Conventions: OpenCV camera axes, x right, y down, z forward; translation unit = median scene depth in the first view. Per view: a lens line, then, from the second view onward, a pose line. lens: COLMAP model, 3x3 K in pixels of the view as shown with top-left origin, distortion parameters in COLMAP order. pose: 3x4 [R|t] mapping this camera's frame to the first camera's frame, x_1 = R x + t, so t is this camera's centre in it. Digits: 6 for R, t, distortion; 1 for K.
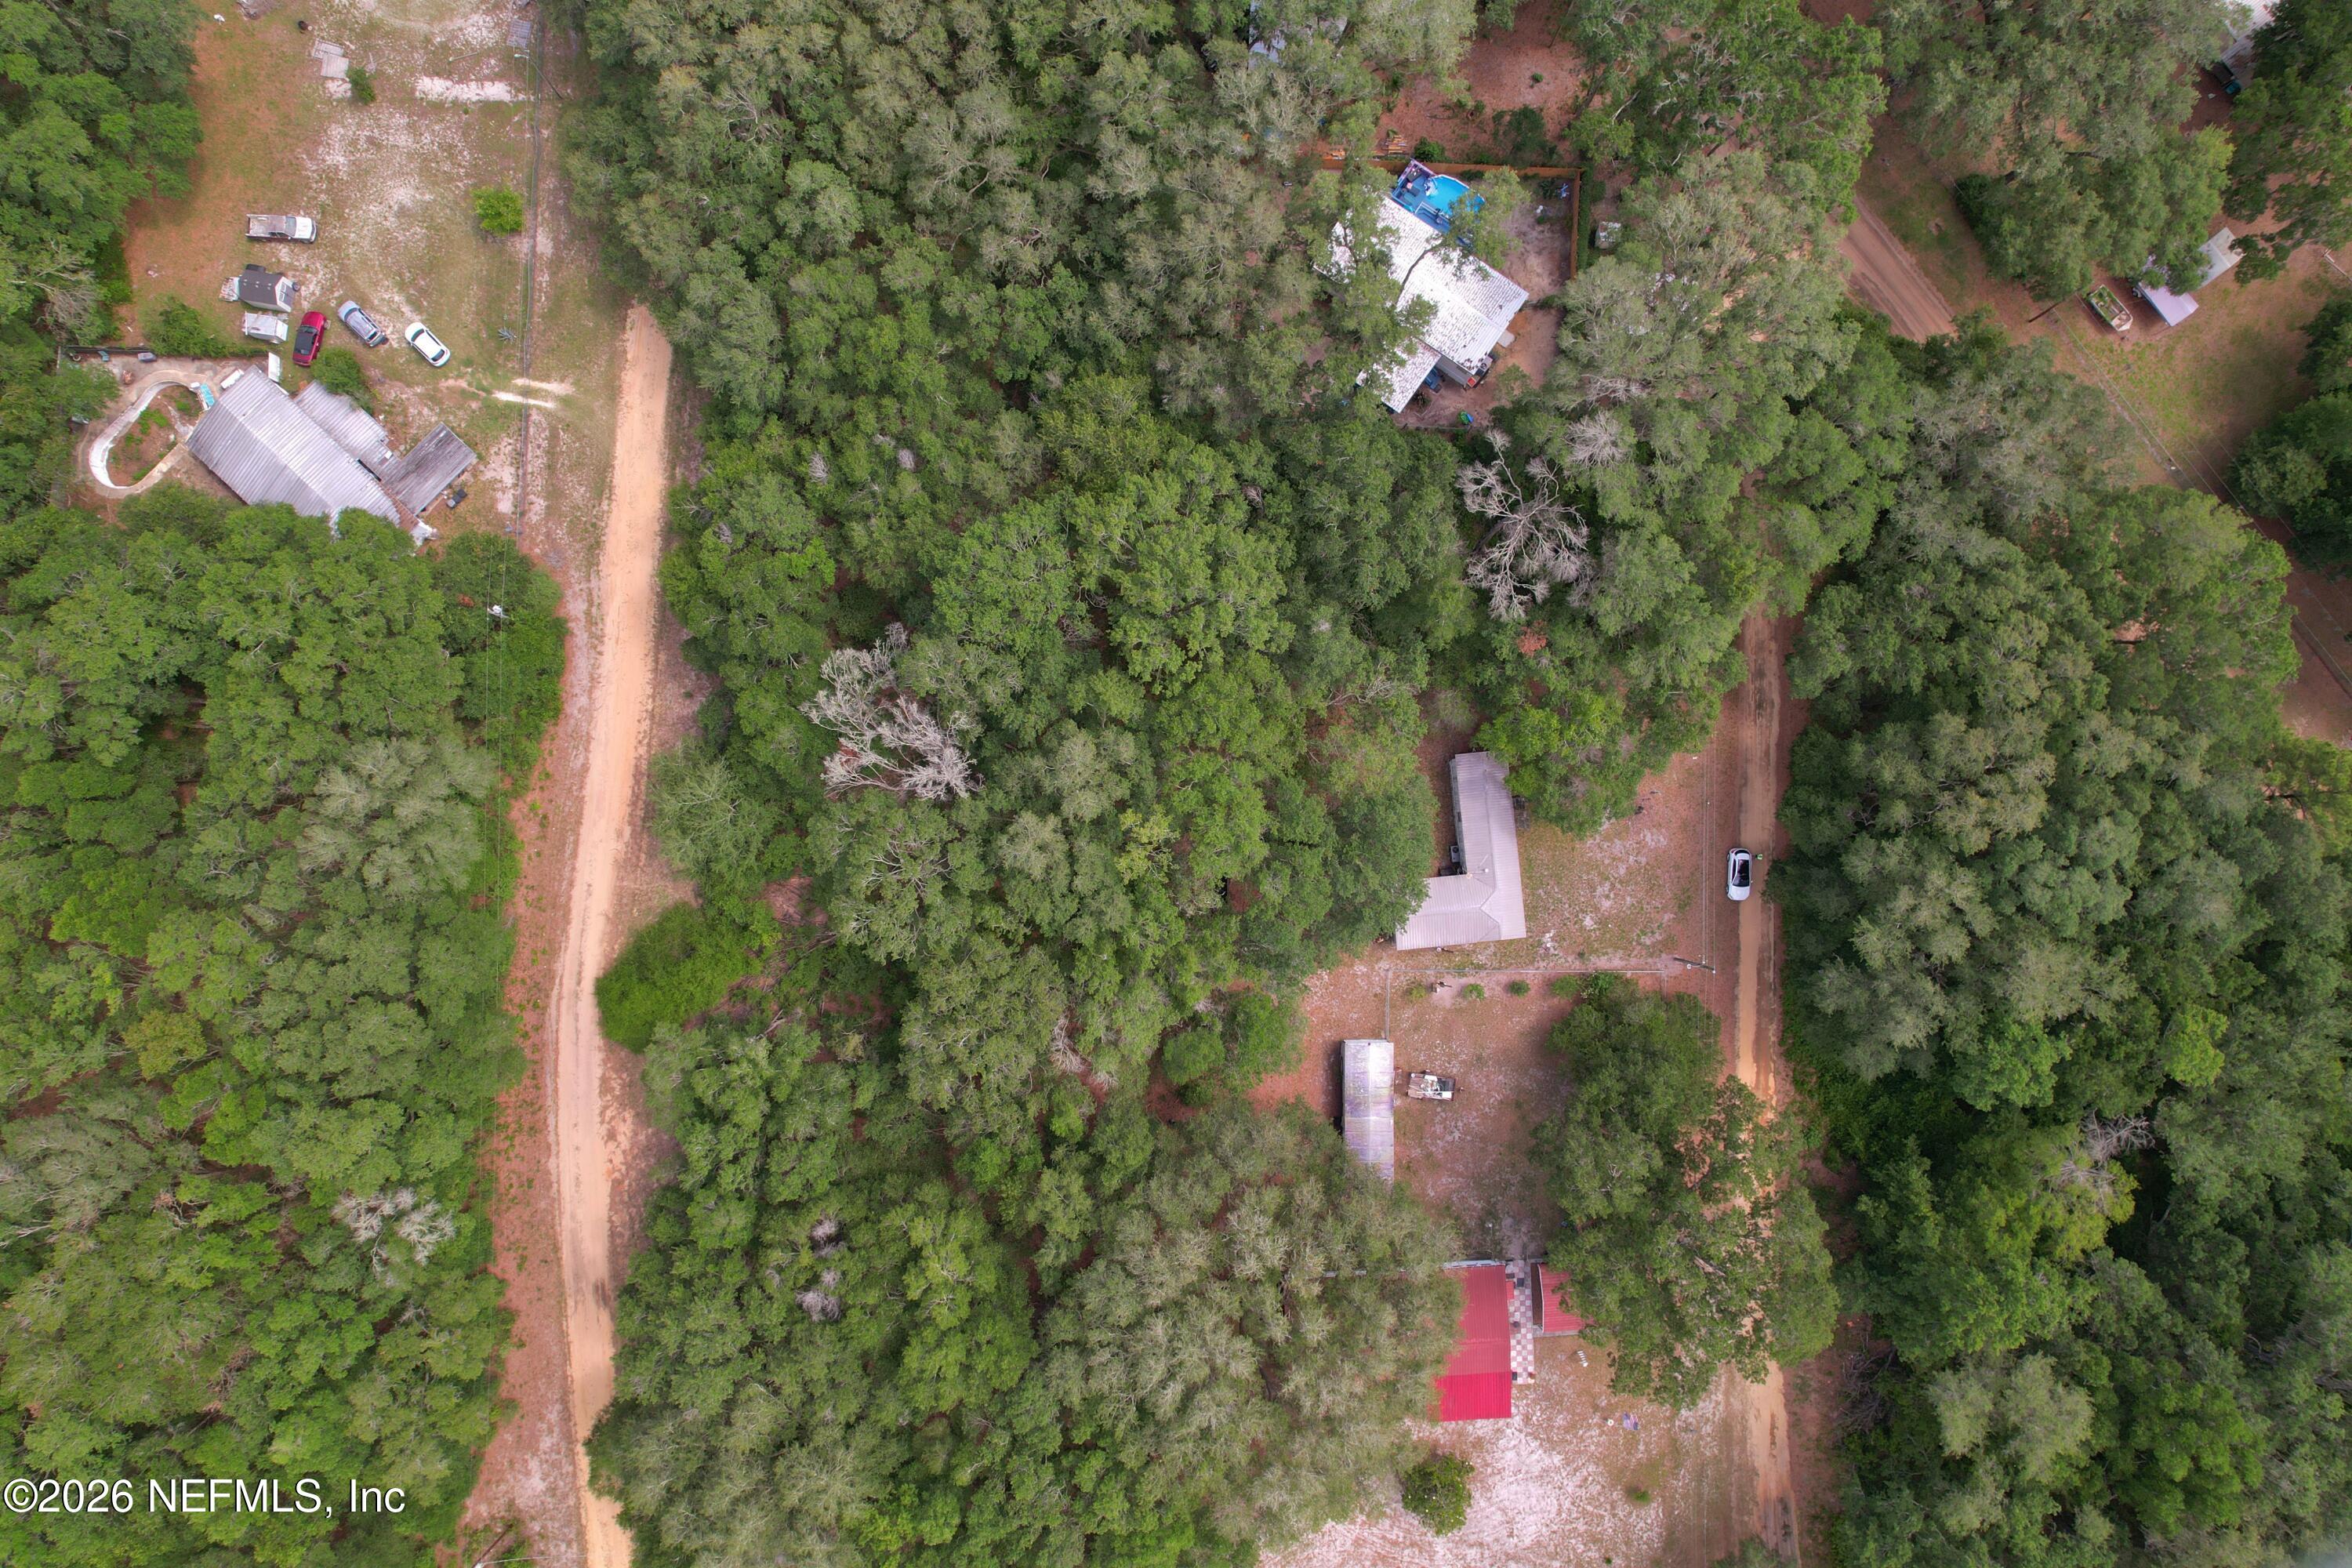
lens RADIAL K [[1509.2, 0, 1184.5], [0, 1509.2, 777.8], [0, 0, 1]] dist [-0.080689, 0.061421]
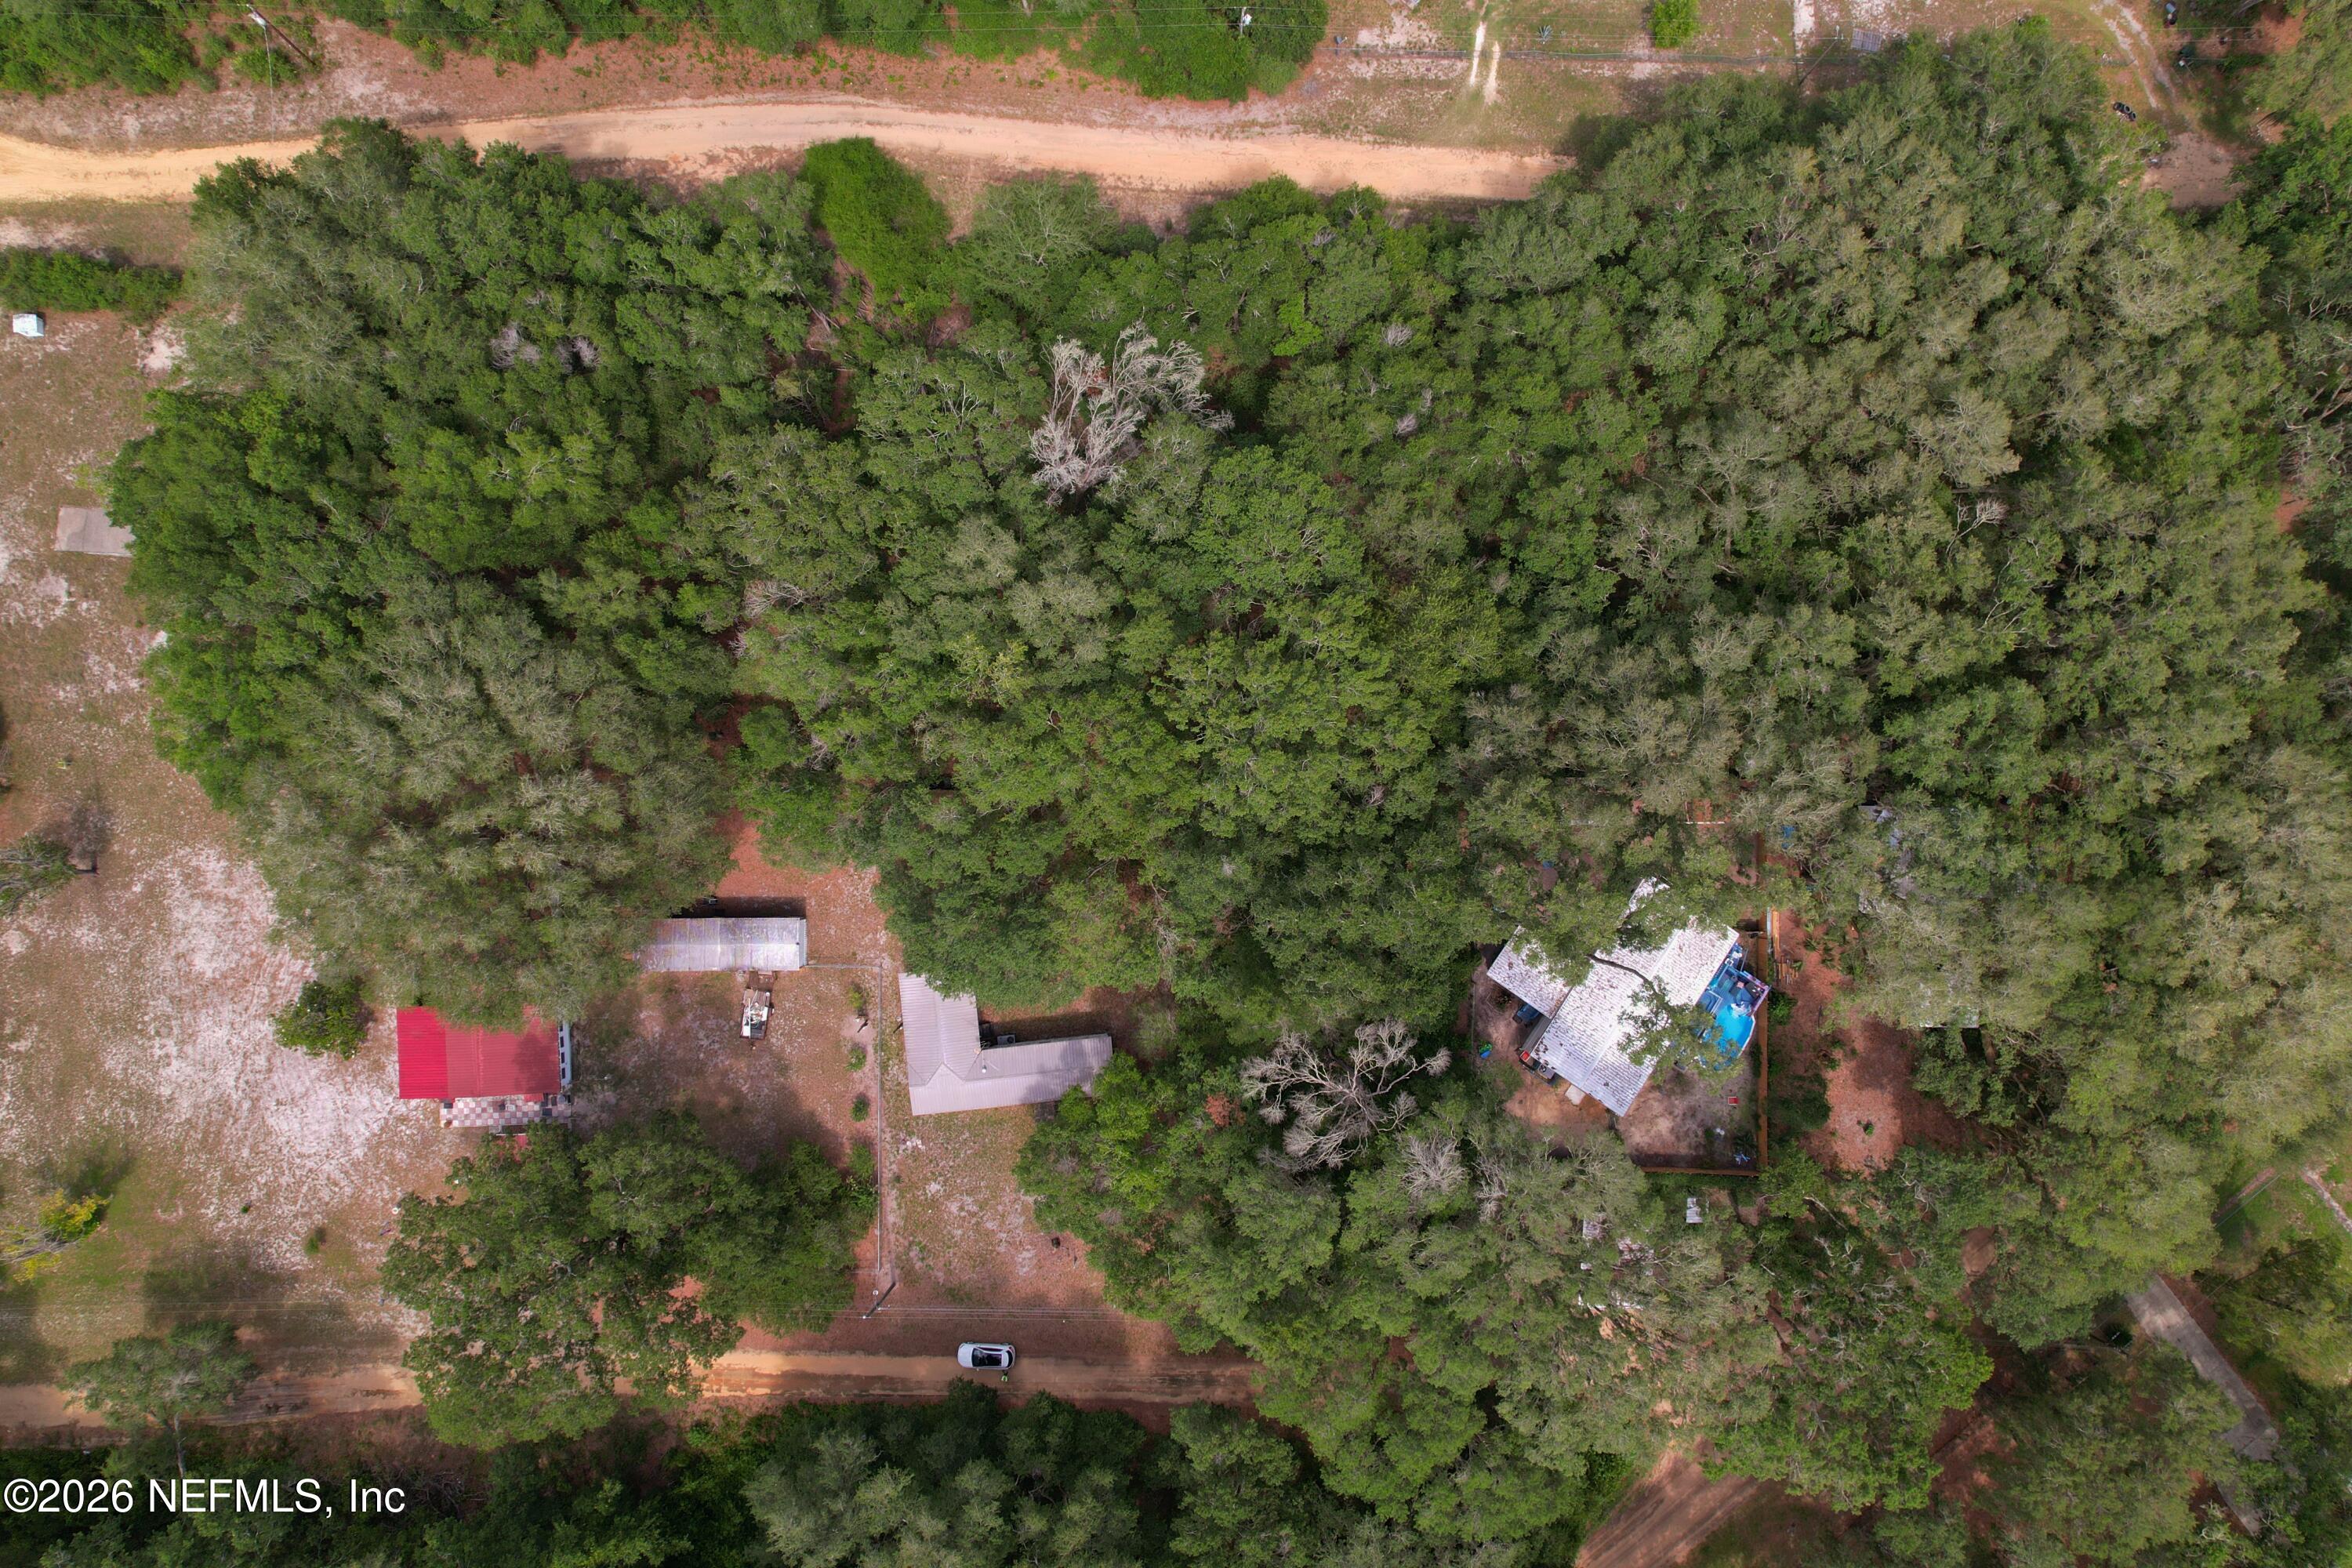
lens RADIAL K [[1509.2, 0, 1184.5], [0, 1509.2, 777.8], [0, 0, 1]] dist [-0.080689, 0.061421]
pose [[0.012207, 0.997479, -0.069907, 0.097464], [-0.999507, 0.014195, 0.028016, -0.098321], [0.028938, 0.069531, 0.997160, 0.083755]]
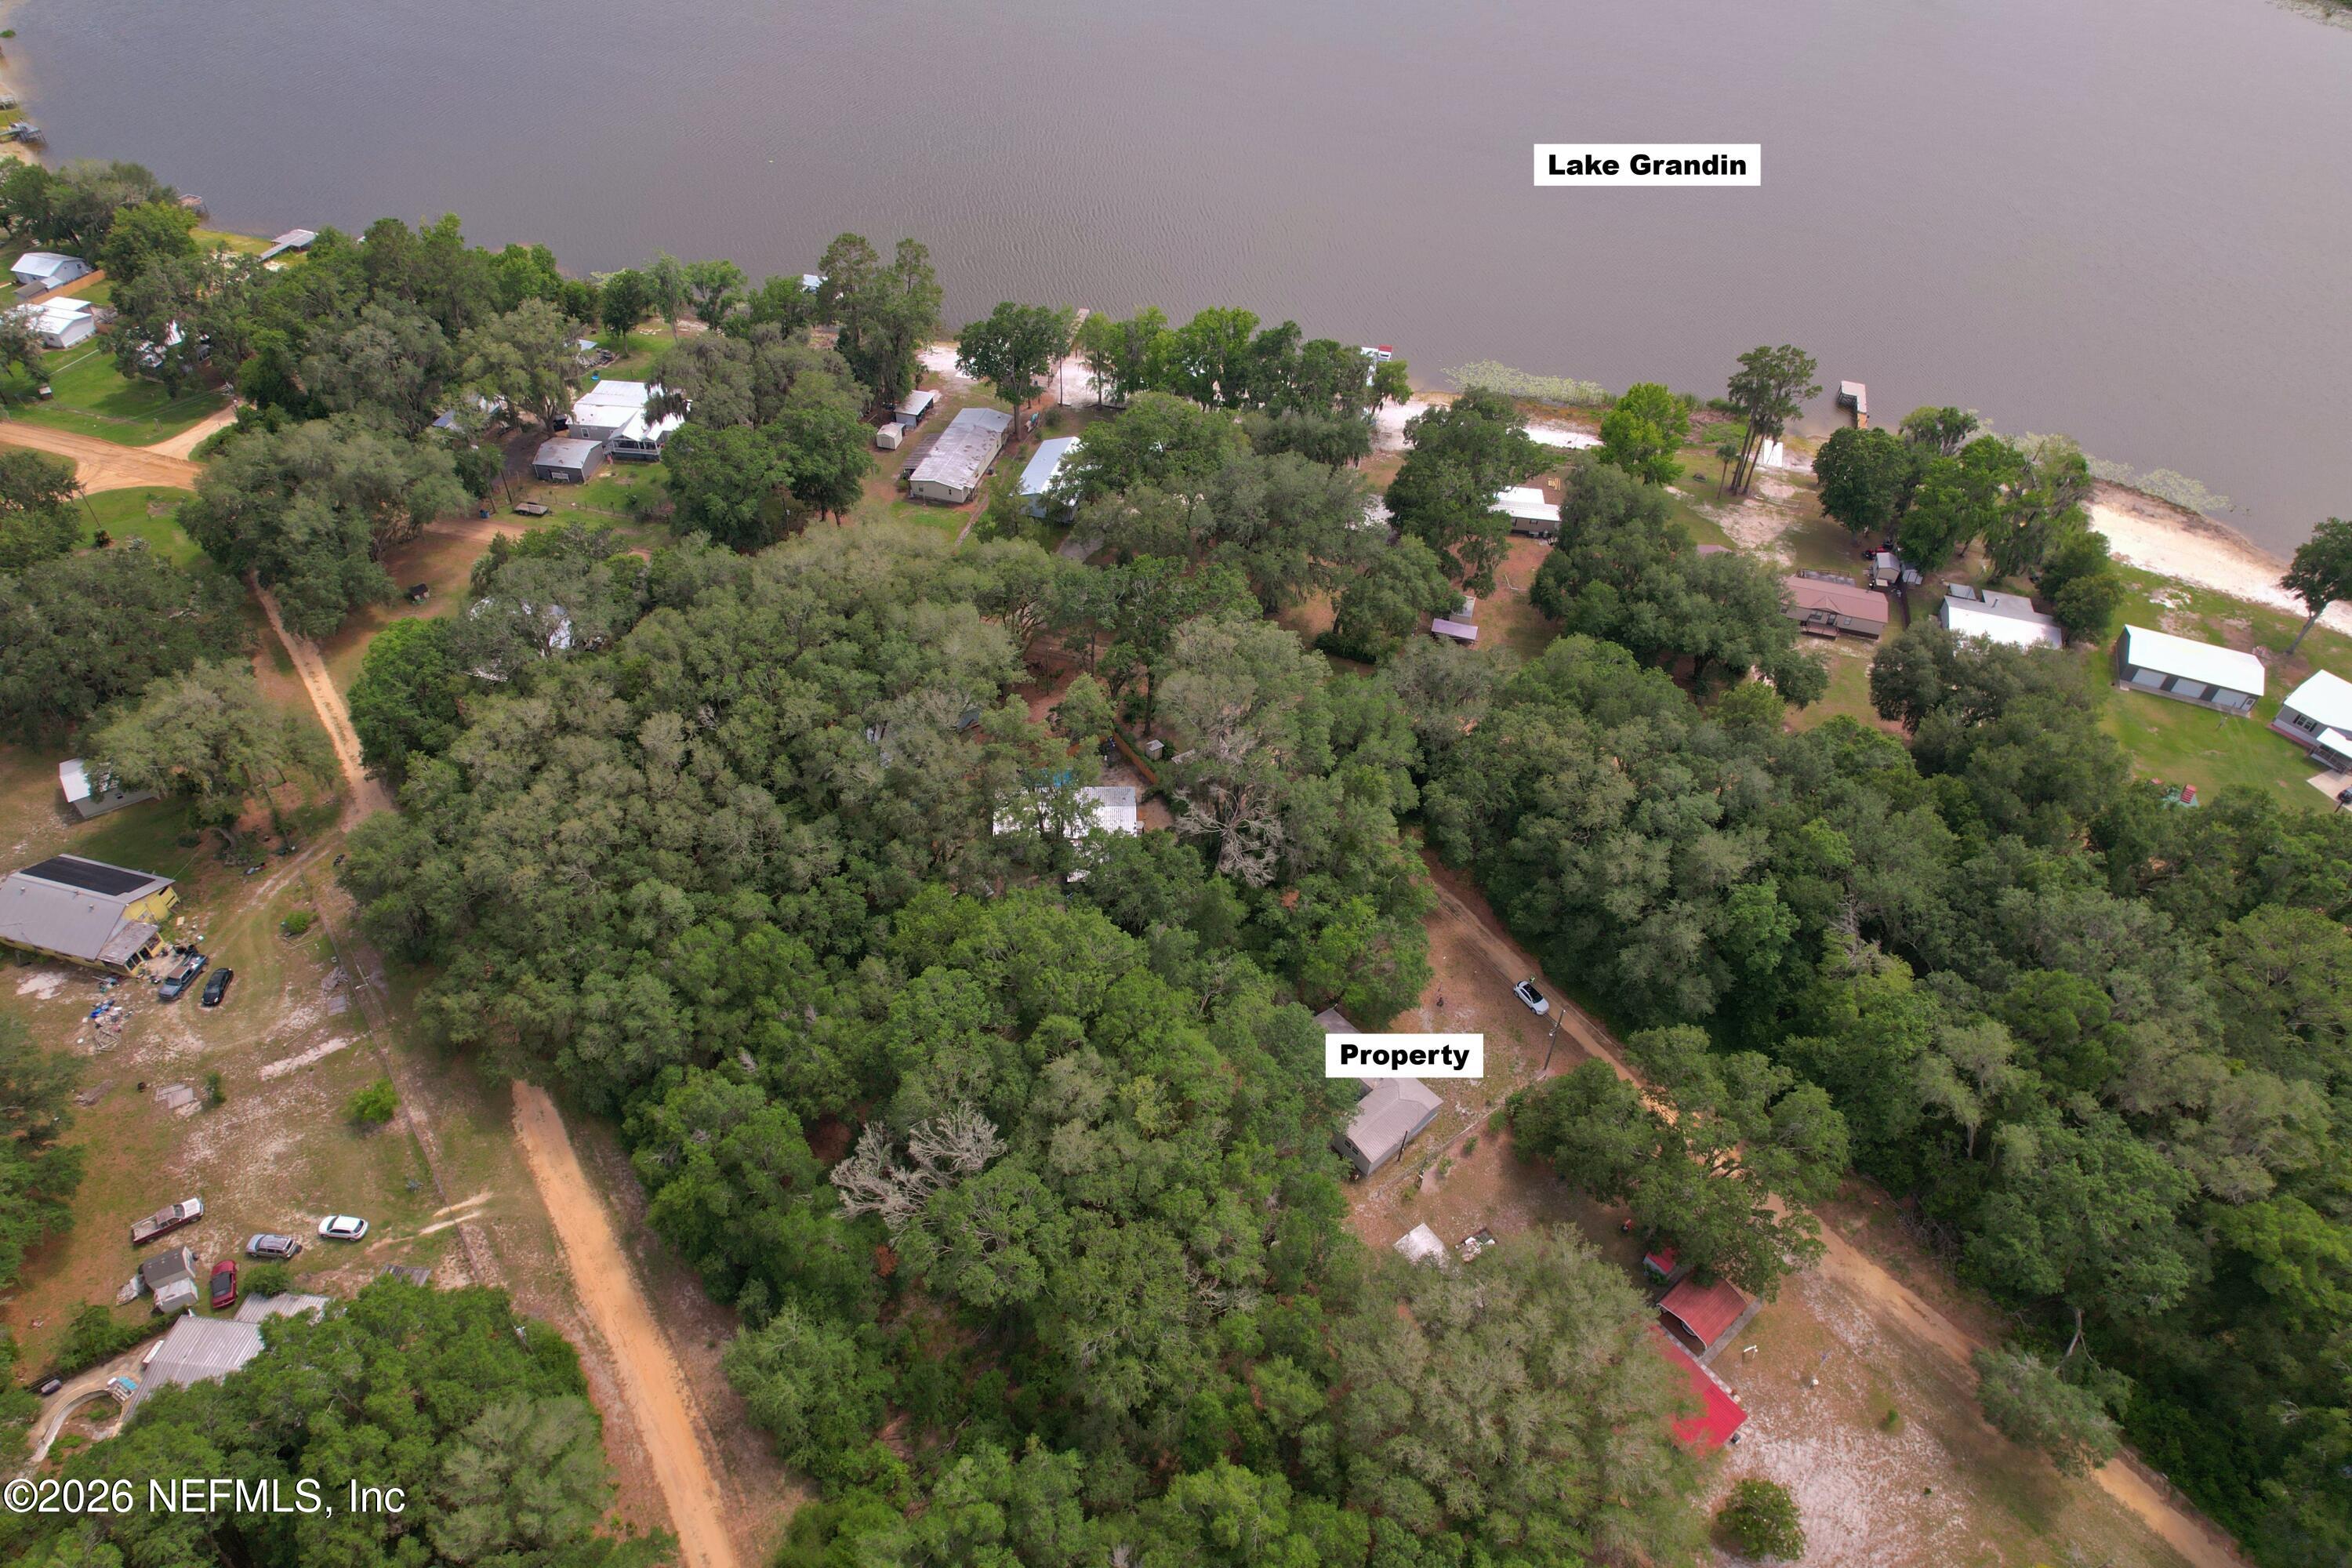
lens RADIAL K [[1485.2, 0, 1176.0], [0, 1485.2, 784.0], [0, 0, 1]] dist [-0.082949, 0.055870]
pose [[0.797450, -0.406467, 0.445935, -0.416042], [0.601044, 0.600155, -0.527788, 0.502941], [-0.053102, 0.688911, 0.722898, -0.033809]]
